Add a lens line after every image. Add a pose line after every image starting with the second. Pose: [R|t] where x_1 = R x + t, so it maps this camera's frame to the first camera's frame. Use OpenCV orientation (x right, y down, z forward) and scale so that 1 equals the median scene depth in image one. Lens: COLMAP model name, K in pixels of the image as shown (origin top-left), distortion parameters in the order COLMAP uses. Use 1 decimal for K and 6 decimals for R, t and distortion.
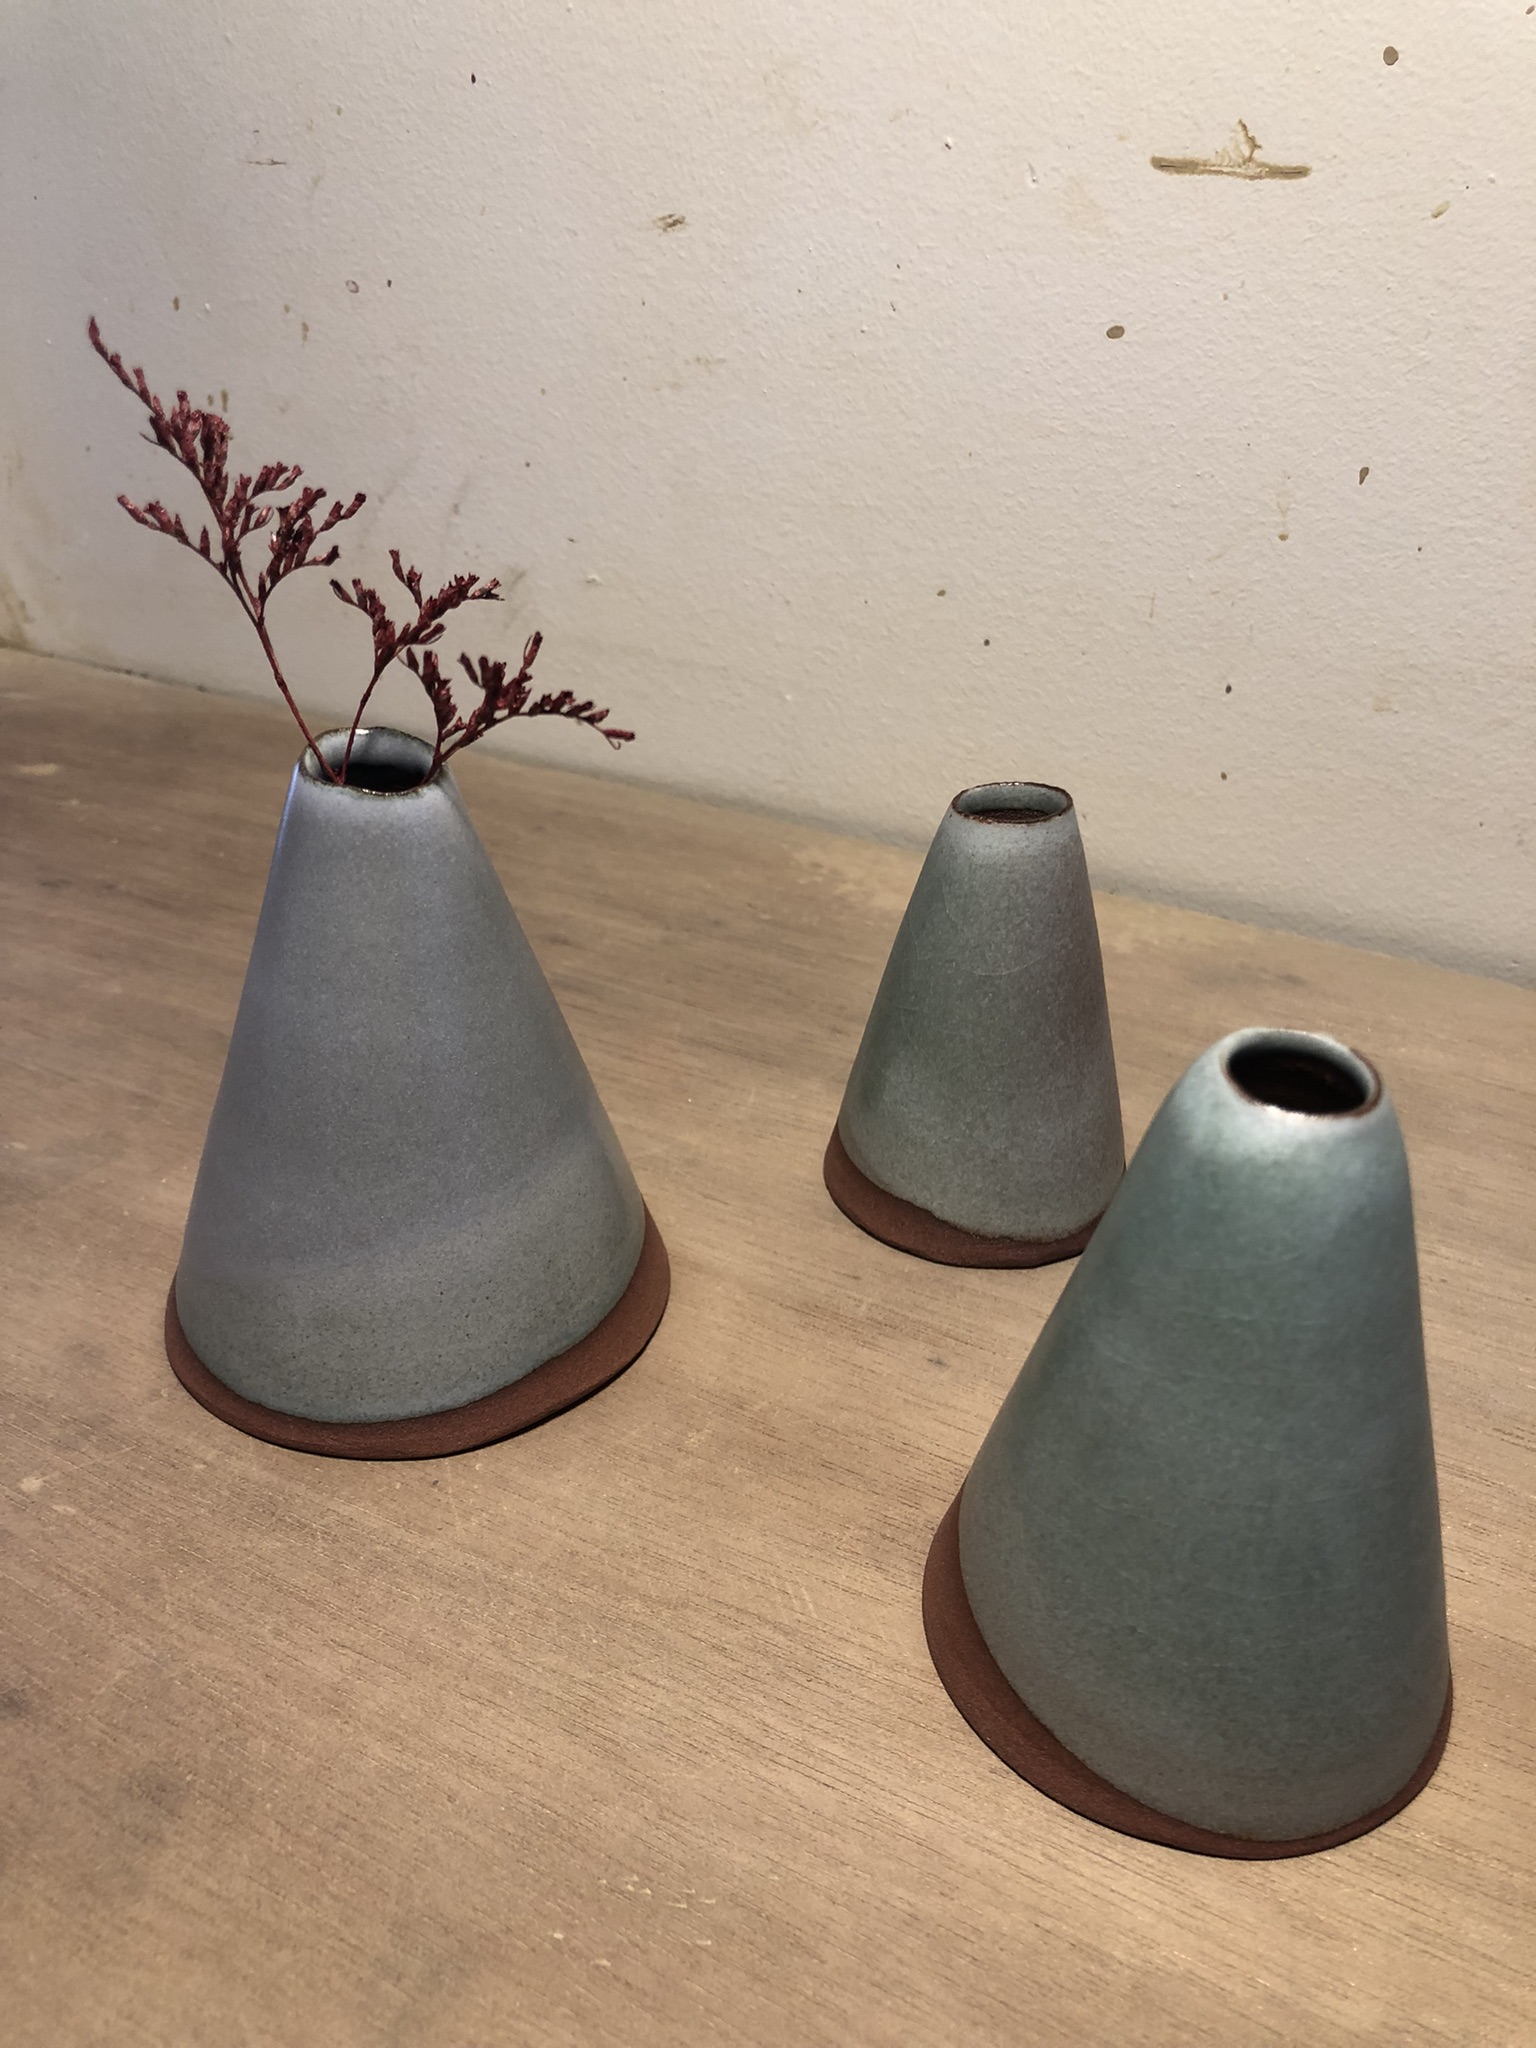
lens RADIAL K [[1824.5, 0, 768.0], [0, 1824.5, 1024.0], [0, 0, 1]] dist [0.000379, -0.000078]
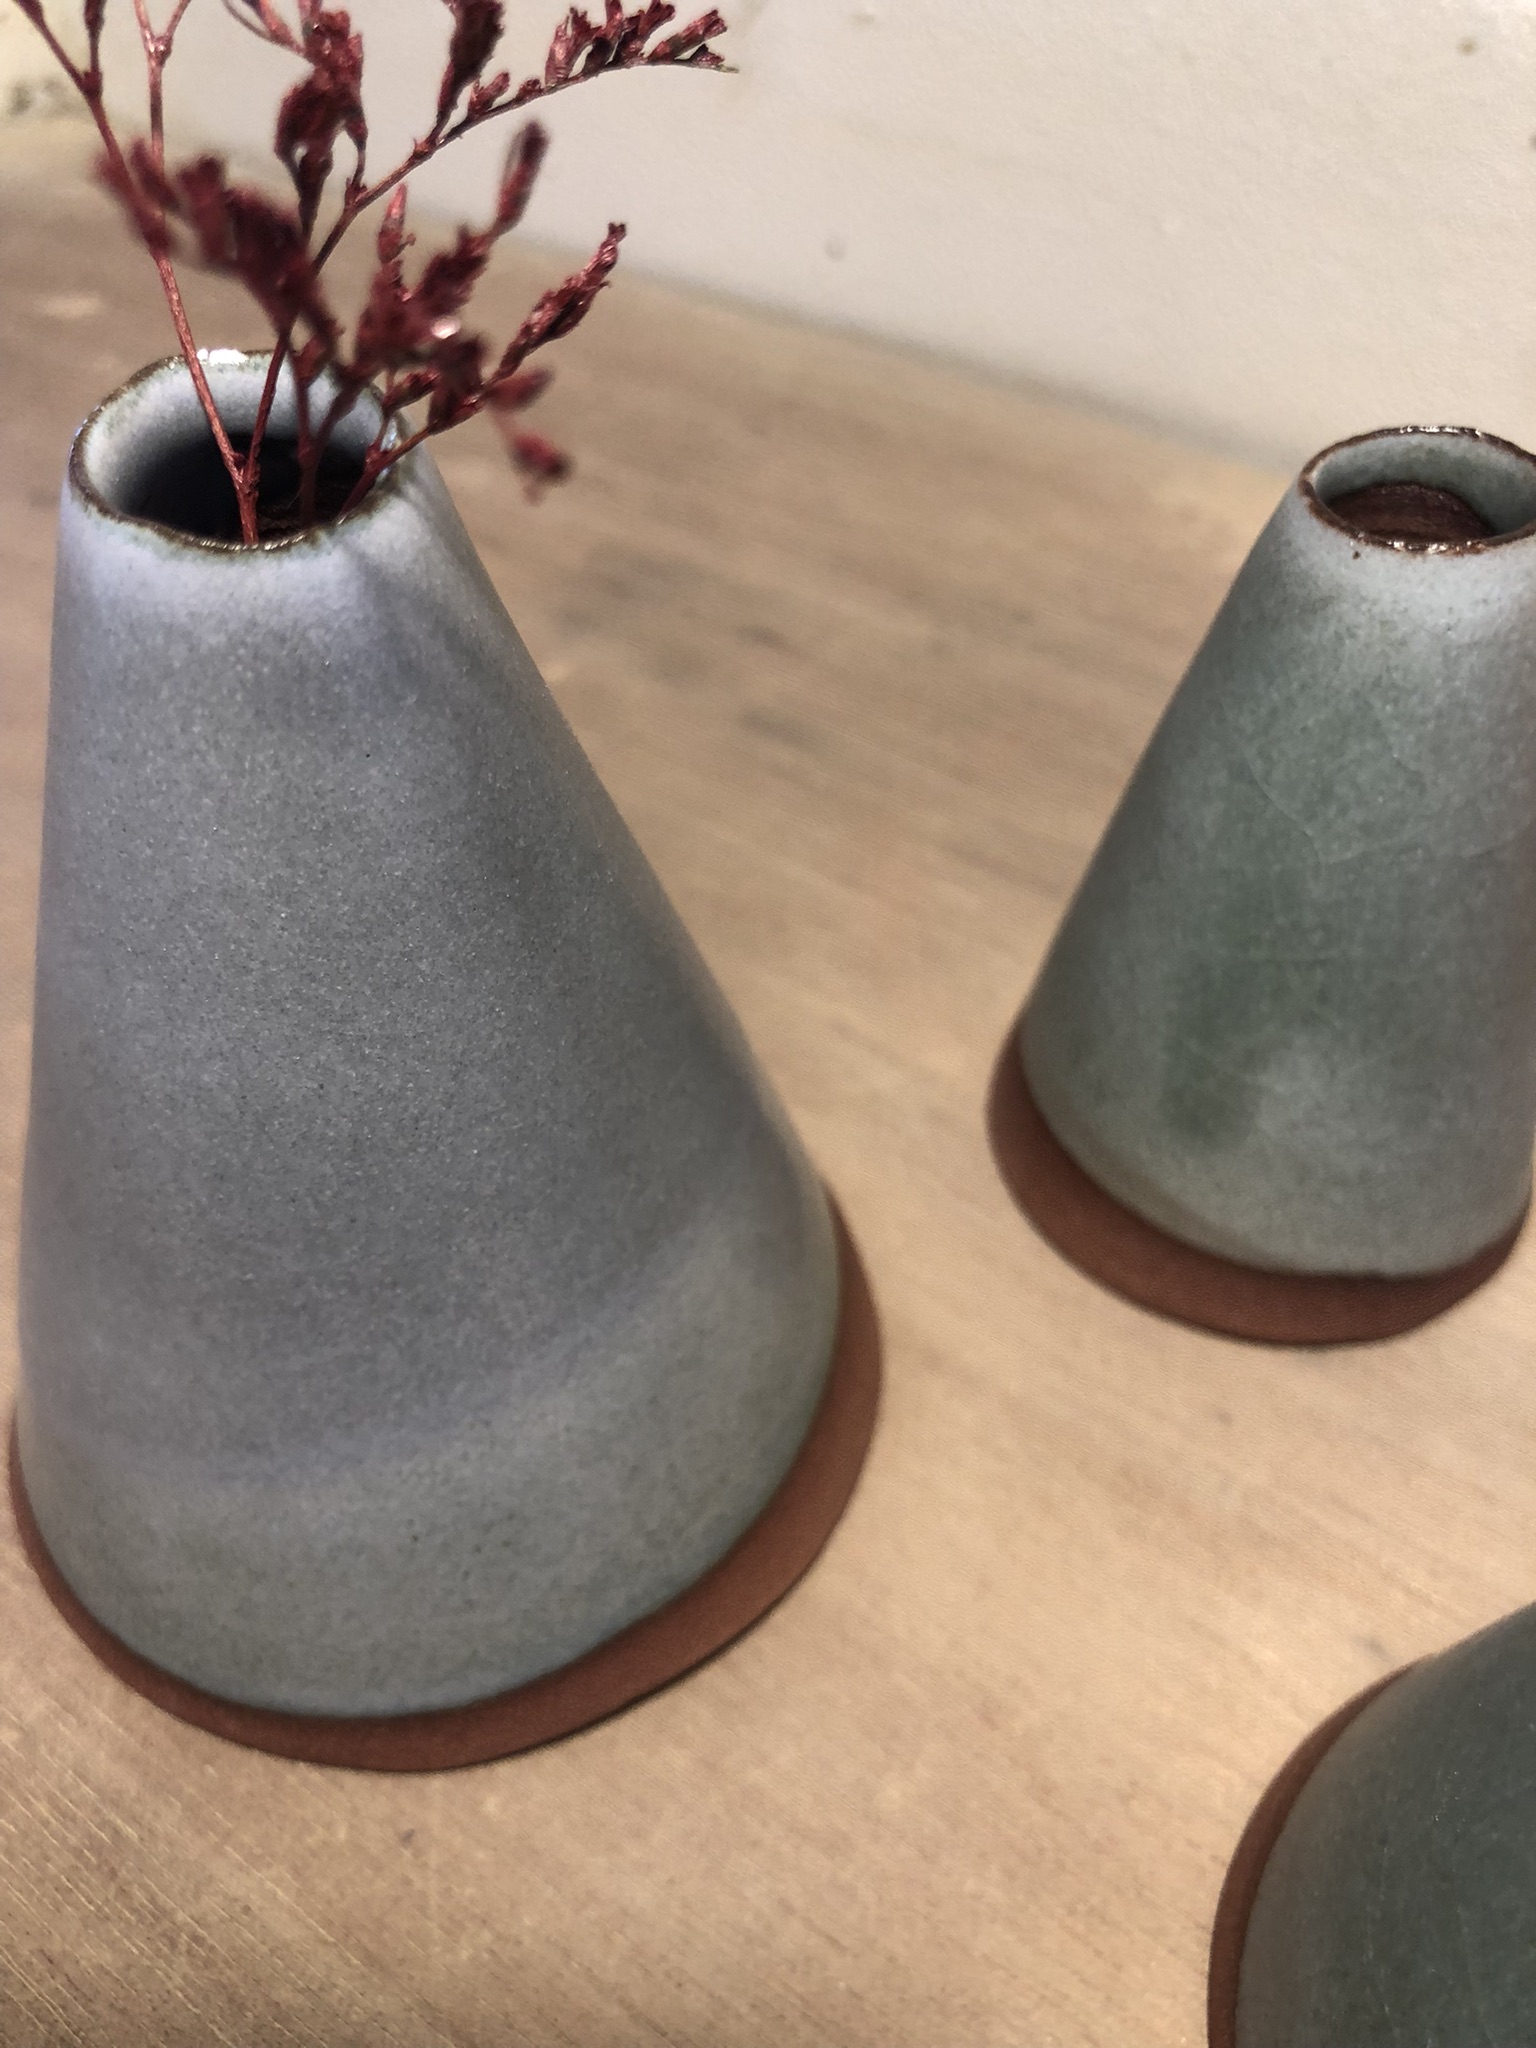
lens RADIAL K [[1824.5, 0, 768.0], [0, 1824.5, 1024.0], [0, 0, 1]] dist [0.000379, -0.000078]
pose [[0.986606, 0.086240, -0.138459, -0.023490], [-0.046942, 0.963015, 0.265329, -0.128883], [0.156220, -0.255276, 0.954164, 0.562084]]
